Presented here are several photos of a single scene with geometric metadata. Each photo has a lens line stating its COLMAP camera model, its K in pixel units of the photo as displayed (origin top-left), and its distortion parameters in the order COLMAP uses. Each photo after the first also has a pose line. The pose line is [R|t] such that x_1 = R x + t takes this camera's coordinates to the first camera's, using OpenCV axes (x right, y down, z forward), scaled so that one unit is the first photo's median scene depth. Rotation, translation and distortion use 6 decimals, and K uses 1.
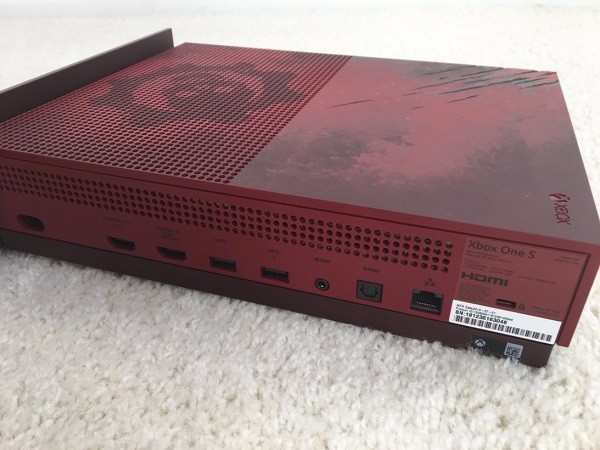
lens RADIAL K [[511.7, 0, 300.0], [0, 511.7, 225.0], [0, 0, 1]] dist [0.091983, -0.178181]
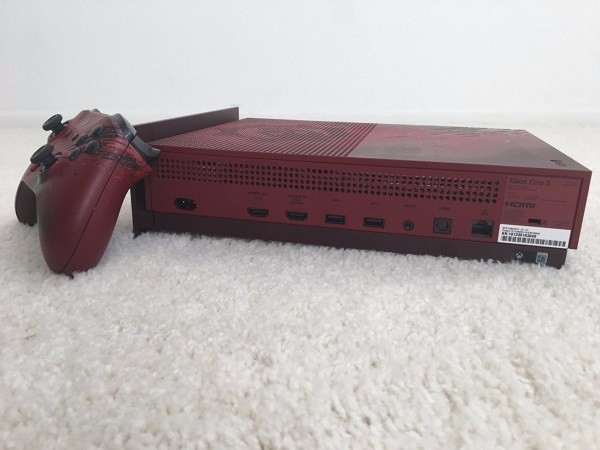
lens RADIAL K [[511.7, 0, 300.0], [0, 511.7, 225.0], [0, 0, 1]] dist [0.091983, -0.178181]
pose [[0.995790, -0.003439, 0.091595, -0.431032], [0.026676, 0.966914, -0.253705, 0.514485], [-0.087692, 0.255080, 0.962935, -0.422247]]
